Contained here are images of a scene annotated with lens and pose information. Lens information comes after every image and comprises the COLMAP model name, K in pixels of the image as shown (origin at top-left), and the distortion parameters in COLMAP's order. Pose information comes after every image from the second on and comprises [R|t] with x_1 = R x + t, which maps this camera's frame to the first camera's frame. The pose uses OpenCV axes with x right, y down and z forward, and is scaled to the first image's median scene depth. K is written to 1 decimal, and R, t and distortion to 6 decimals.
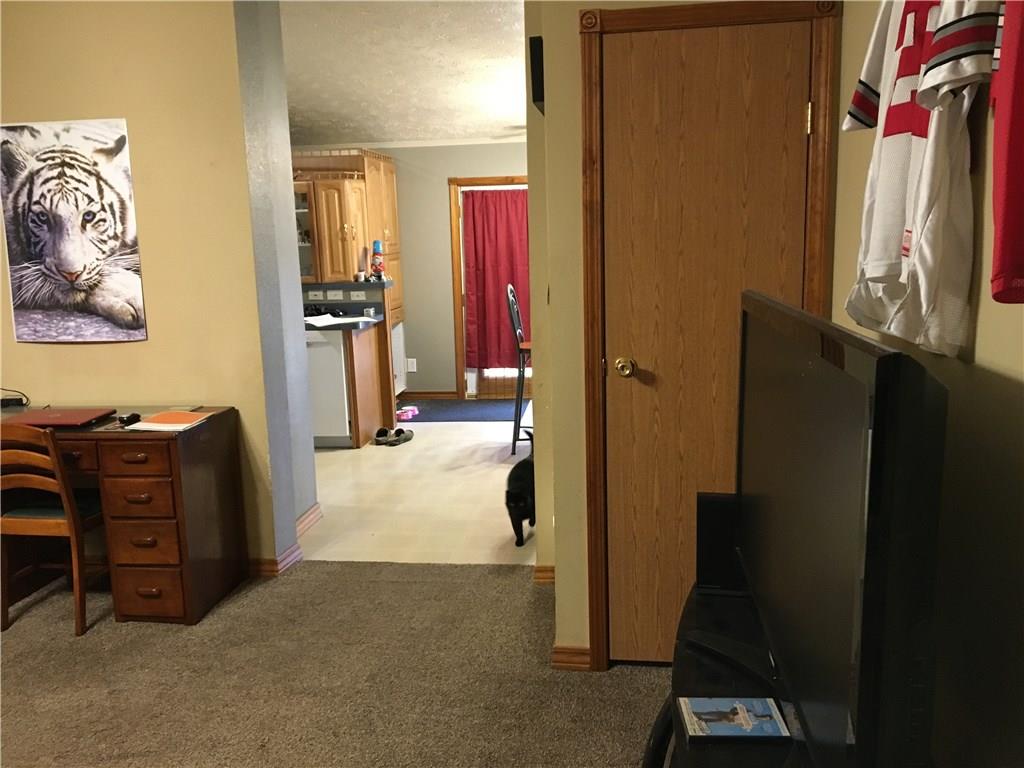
lens RADIAL K [[872.0, 0, 510.3], [0, 872.0, 387.7], [0, 0, 1]] dist [0.017007, 0.005749]
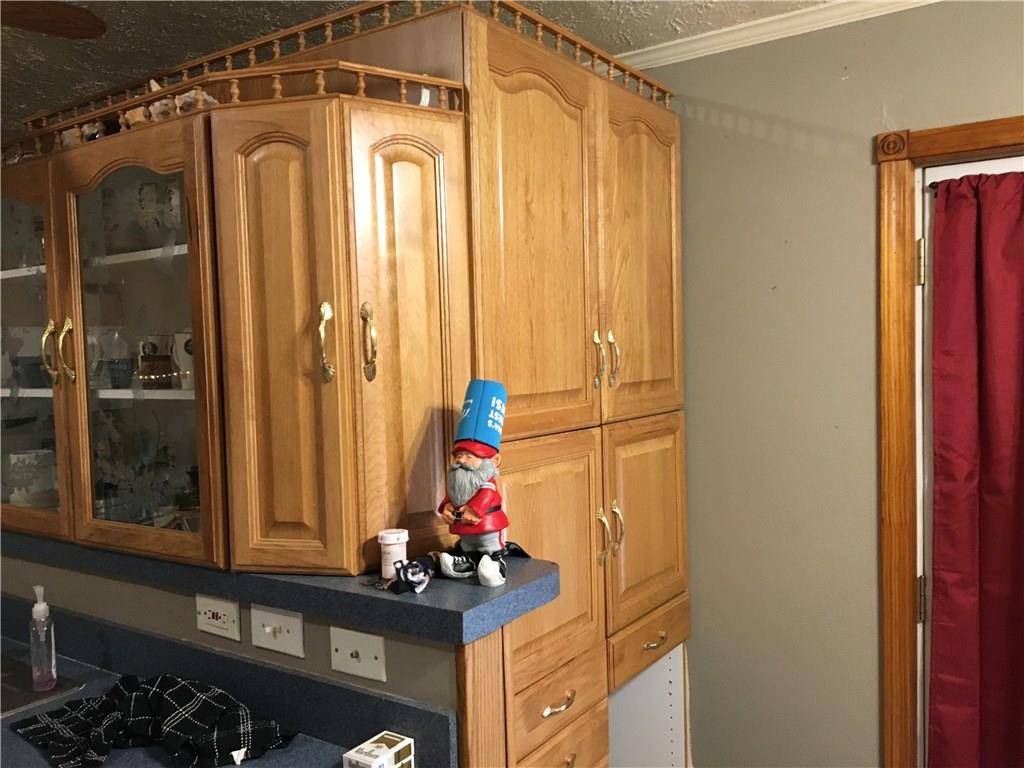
lens RADIAL K [[872.0, 0, 508.6], [0, 872.0, 385.2], [0, 0, 1]] dist [0.017007, 0.005749]
pose [[0.890319, 0.025564, -0.454620, -0.053861], [-0.080294, 0.991591, -0.101488, -0.148516], [0.448202, 0.126860, 0.884885, 0.827660]]
